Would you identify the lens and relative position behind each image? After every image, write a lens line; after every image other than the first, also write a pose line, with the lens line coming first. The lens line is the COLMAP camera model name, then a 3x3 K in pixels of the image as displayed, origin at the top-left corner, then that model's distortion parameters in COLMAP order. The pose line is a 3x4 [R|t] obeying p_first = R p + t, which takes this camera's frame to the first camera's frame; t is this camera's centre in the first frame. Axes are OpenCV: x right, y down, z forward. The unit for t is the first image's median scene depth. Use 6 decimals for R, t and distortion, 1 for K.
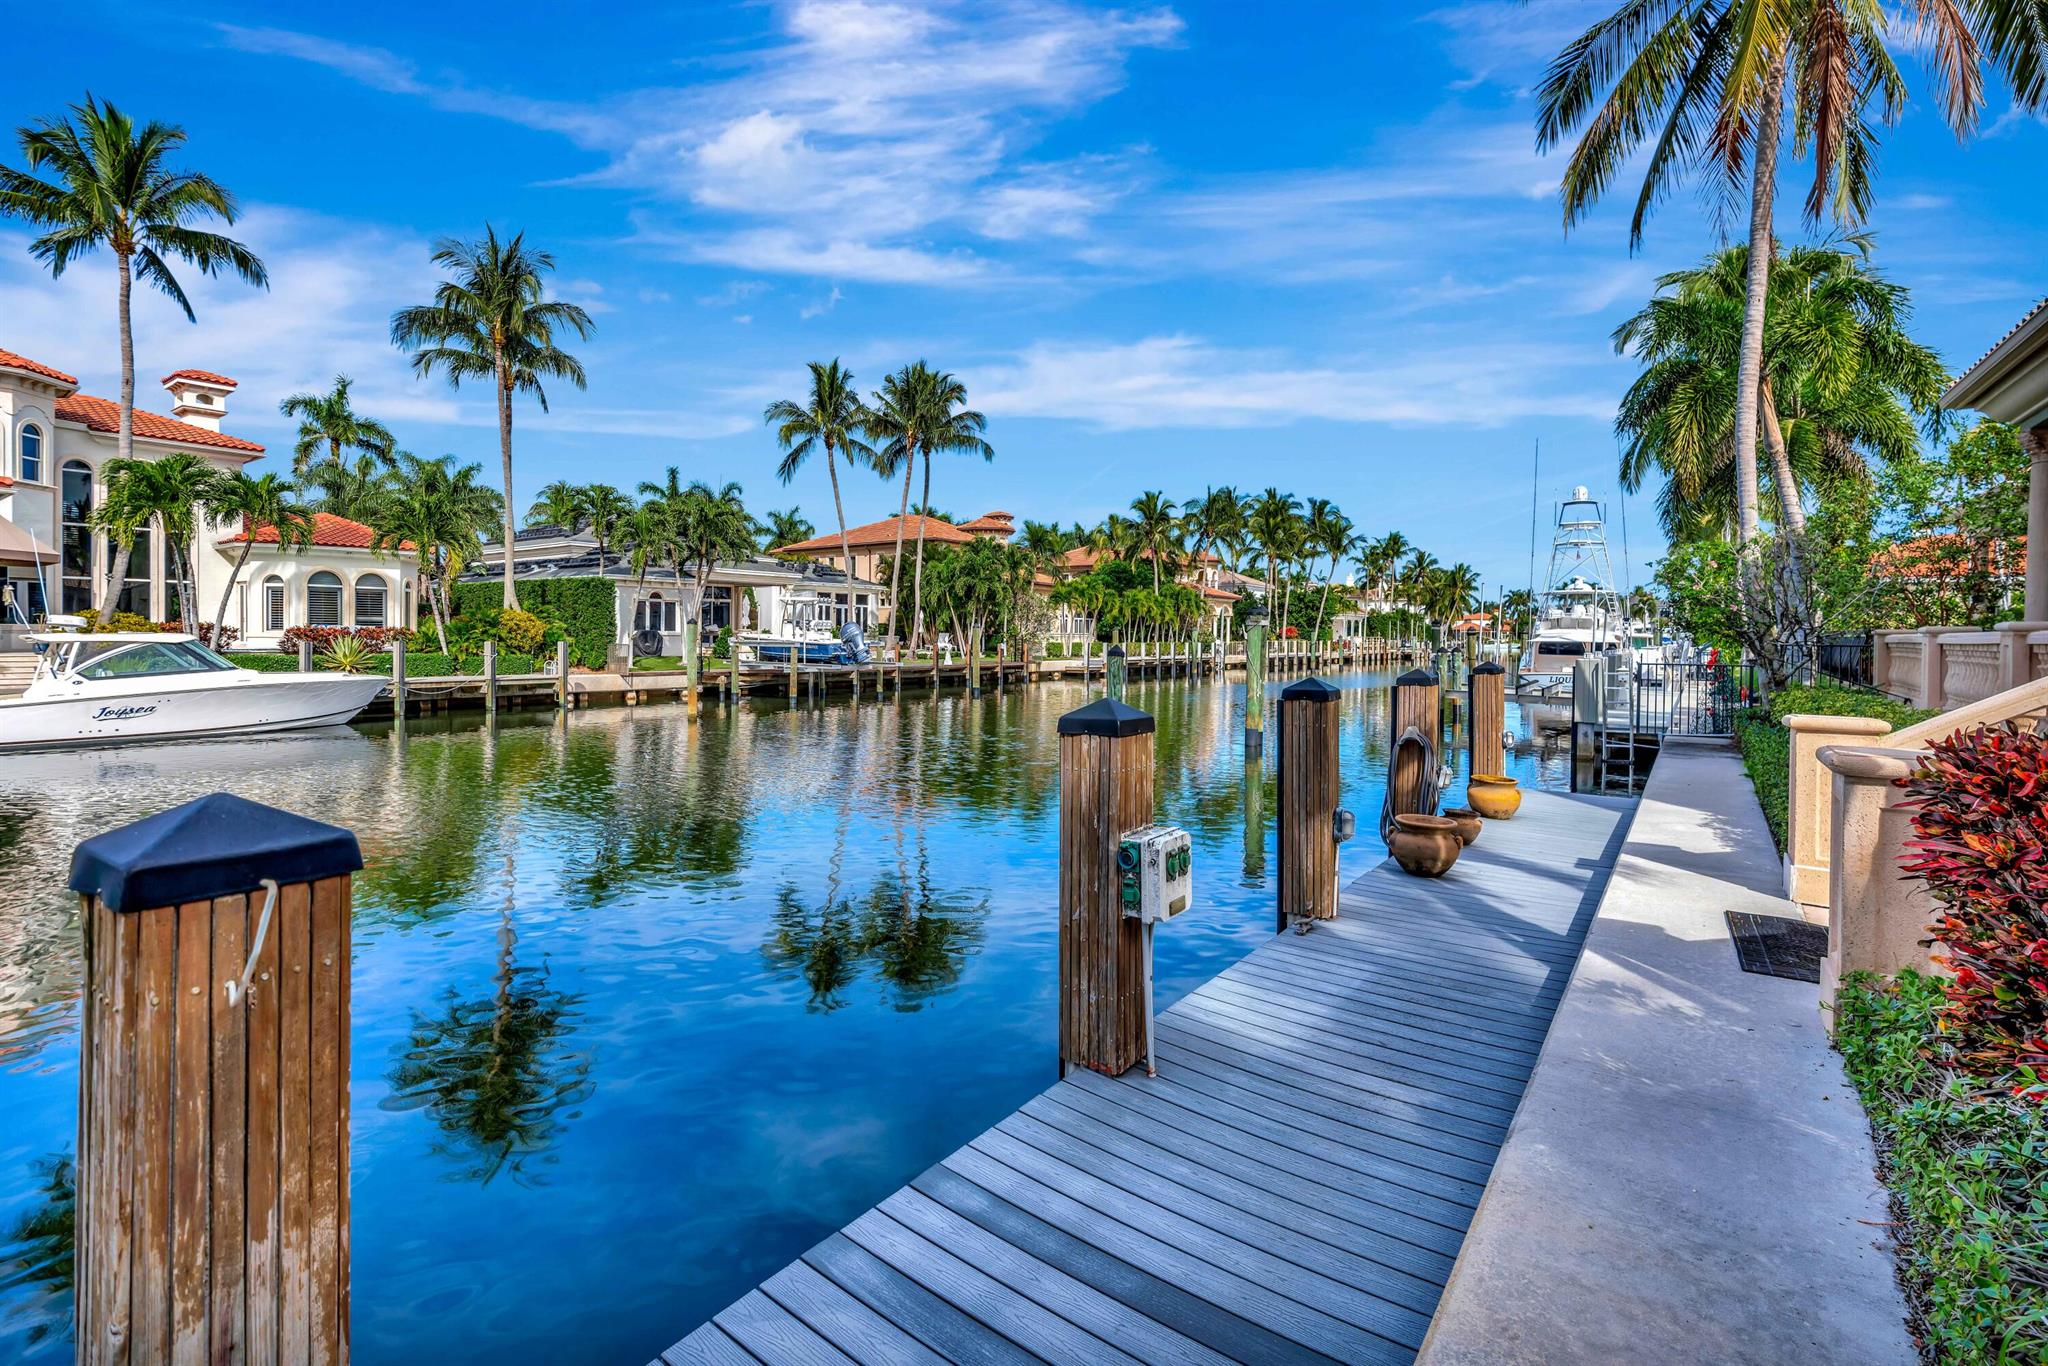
lens RADIAL K [[906.4, 0, 1021.8], [0, 906.4, 676.7], [0, 0, 1]] dist [-0.018848, 0.006911]
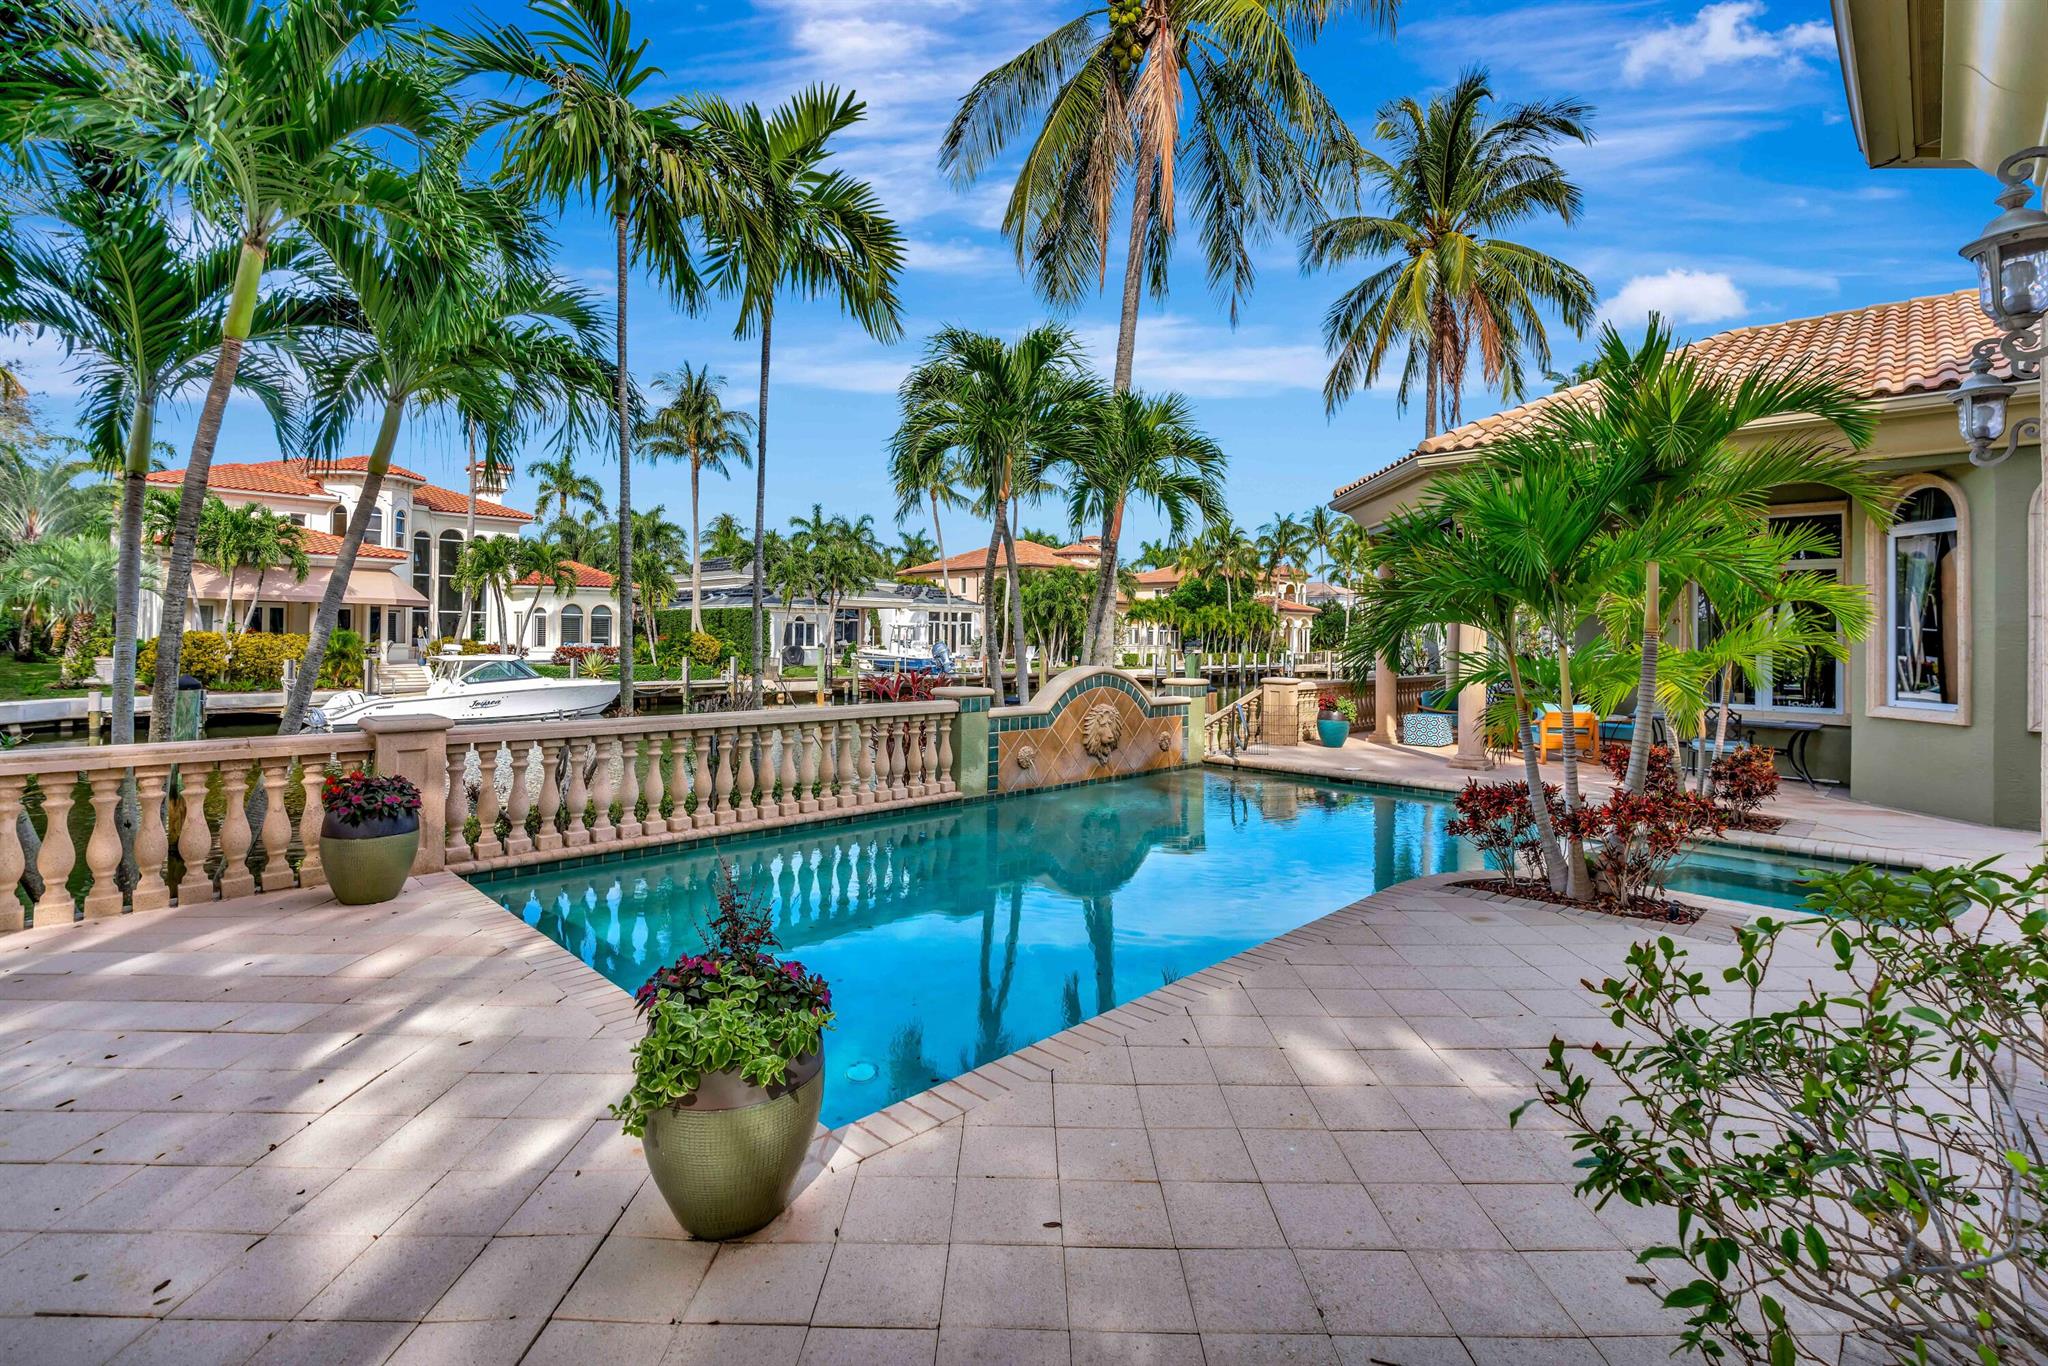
lens RADIAL K [[906.4, 0, 1021.8], [0, 906.4, 676.7], [0, 0, 1]] dist [-0.018848, 0.006911]
pose [[0.988626, 0.008230, -0.150167, 0.083851], [-0.008578, 0.999962, -0.001674, -0.005847], [0.150147, 0.002943, 0.988659, -0.187560]]
